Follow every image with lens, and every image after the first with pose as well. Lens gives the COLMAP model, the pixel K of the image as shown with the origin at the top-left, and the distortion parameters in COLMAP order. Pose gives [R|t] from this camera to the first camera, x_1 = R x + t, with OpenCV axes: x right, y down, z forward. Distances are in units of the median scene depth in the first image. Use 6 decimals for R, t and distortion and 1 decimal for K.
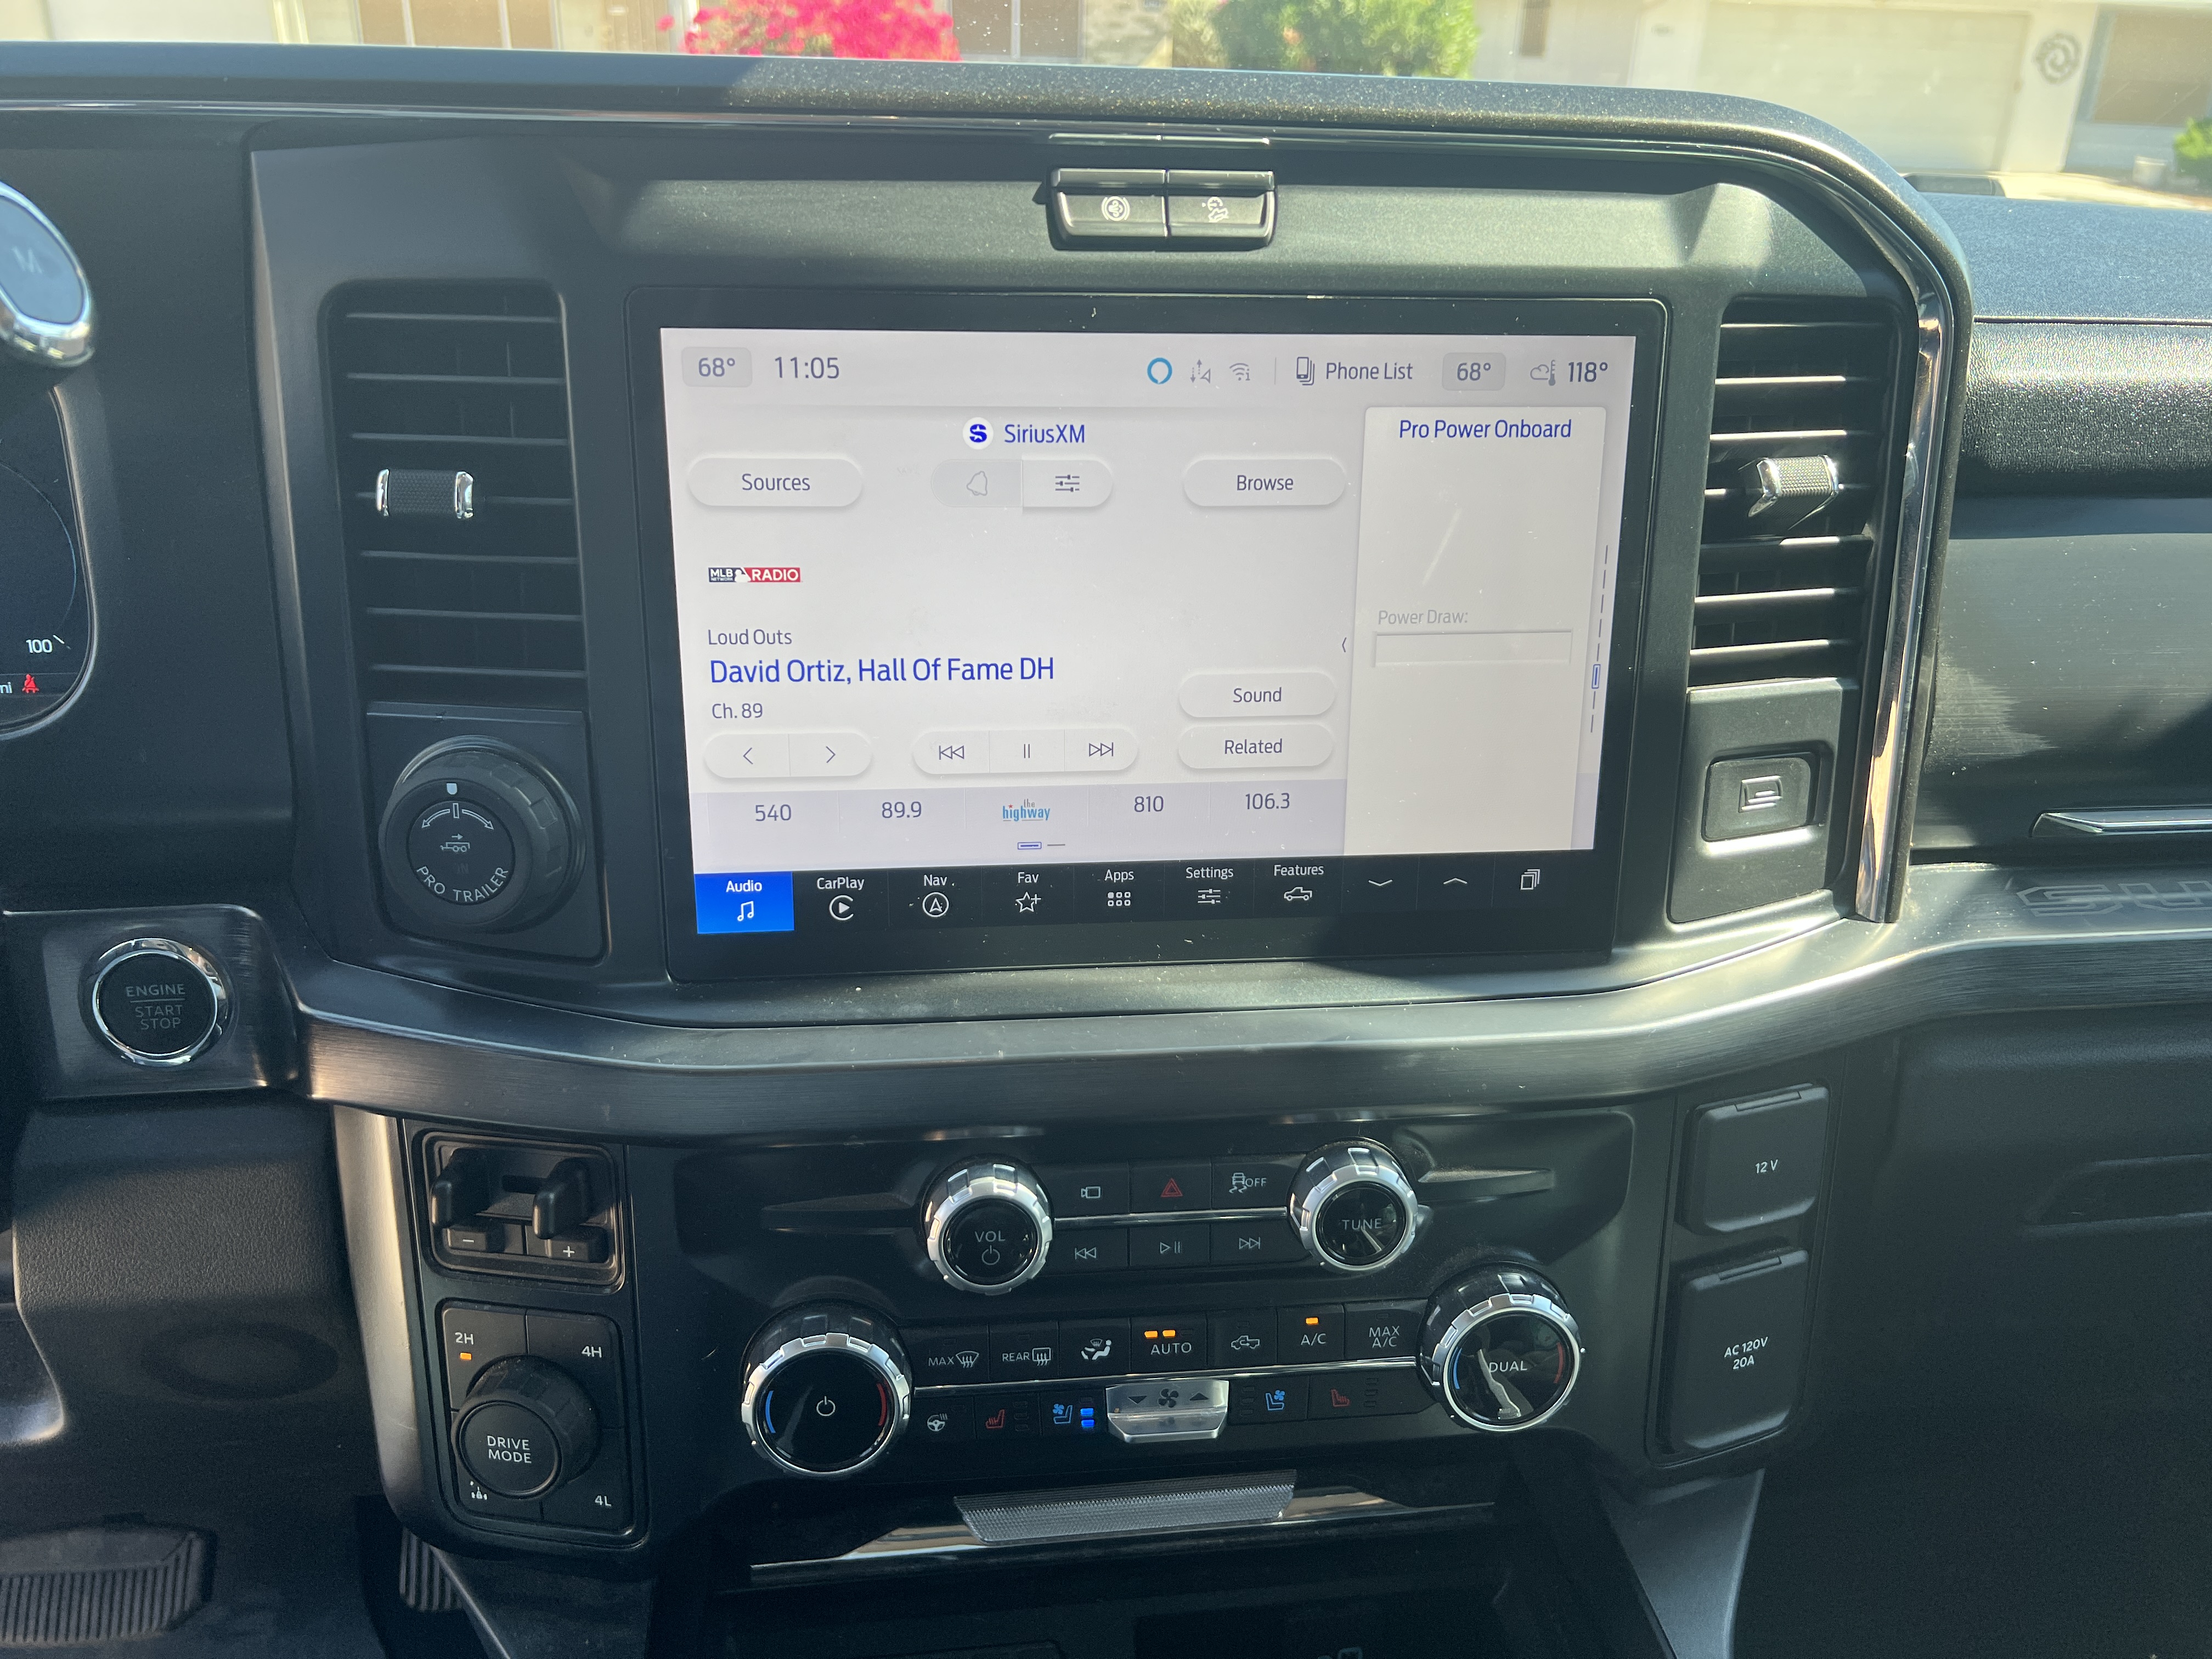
lens RADIAL K [[1702.6, 0, 1110.3], [0, 1702.6, 790.3], [0, 0, 1]] dist [0.036698, -0.027294]
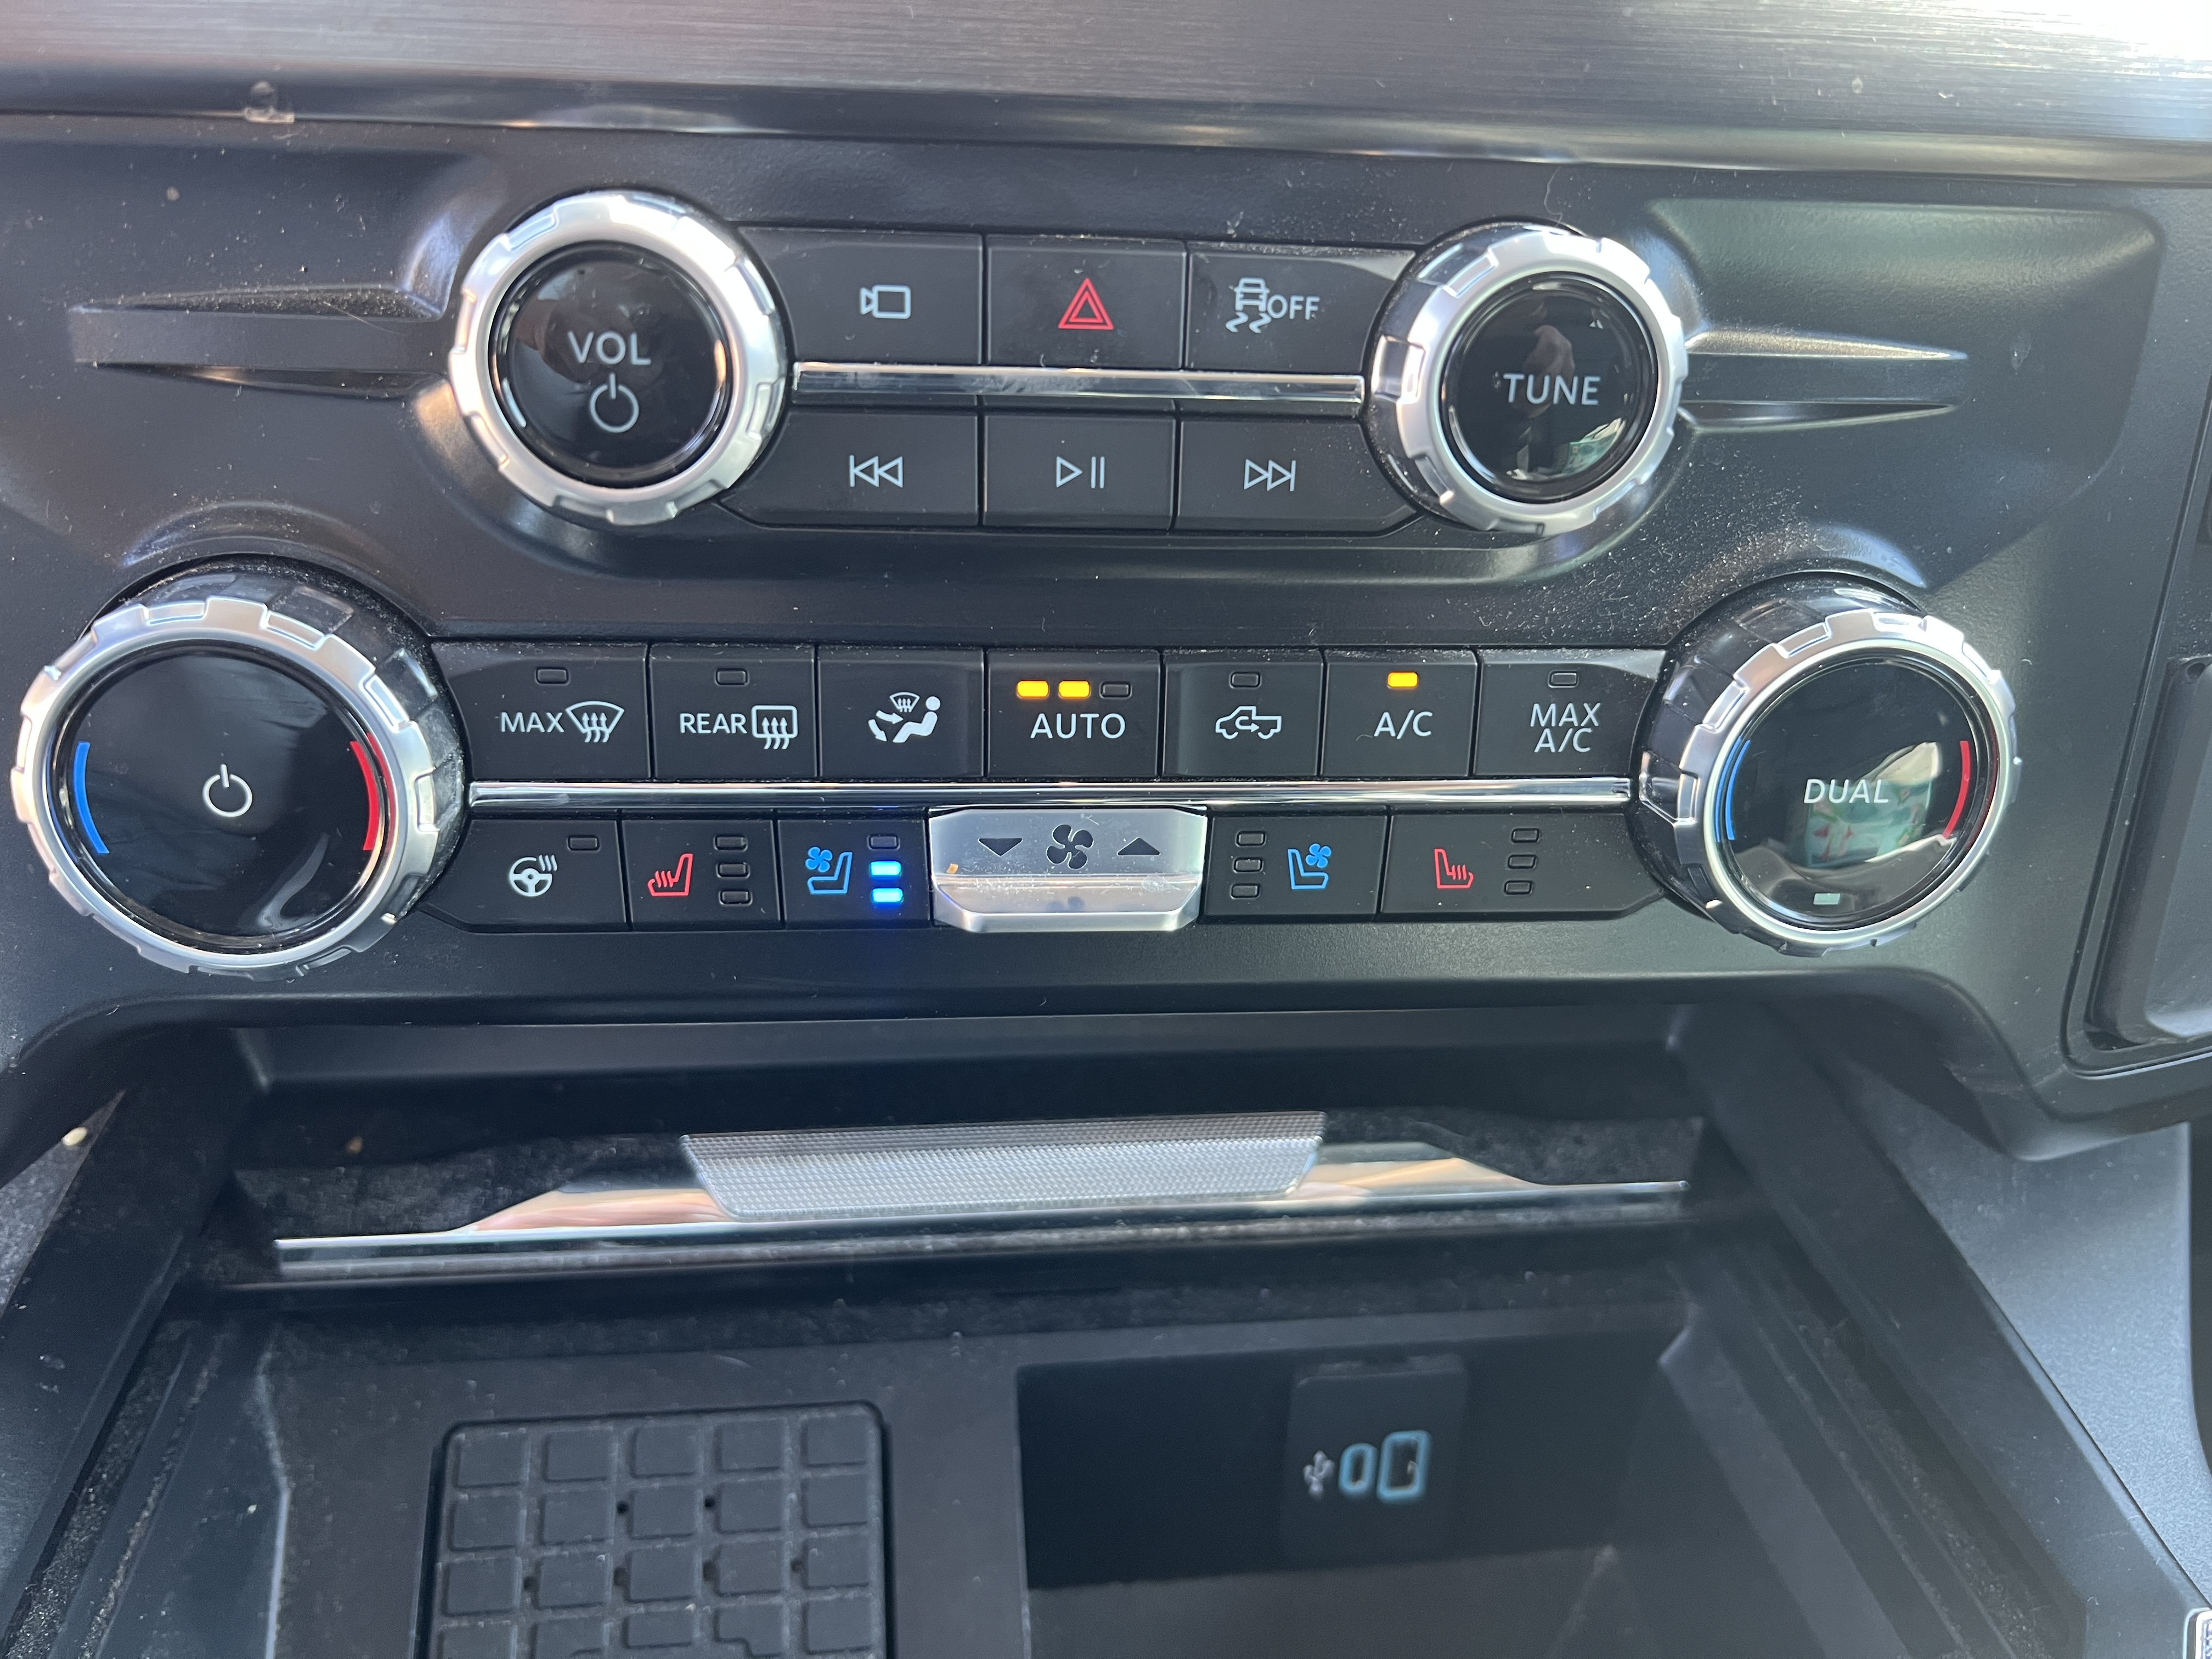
lens RADIAL K [[1702.6, 0, 1123.8], [0, 1702.6, 832.9], [0, 0, 1]] dist [0.036698, -0.027294]
pose [[0.999452, 0.030870, 0.011963, 0.043039], [-0.031856, 0.995092, 0.093689, 0.313714], [-0.009012, -0.094019, 0.995530, 0.568131]]
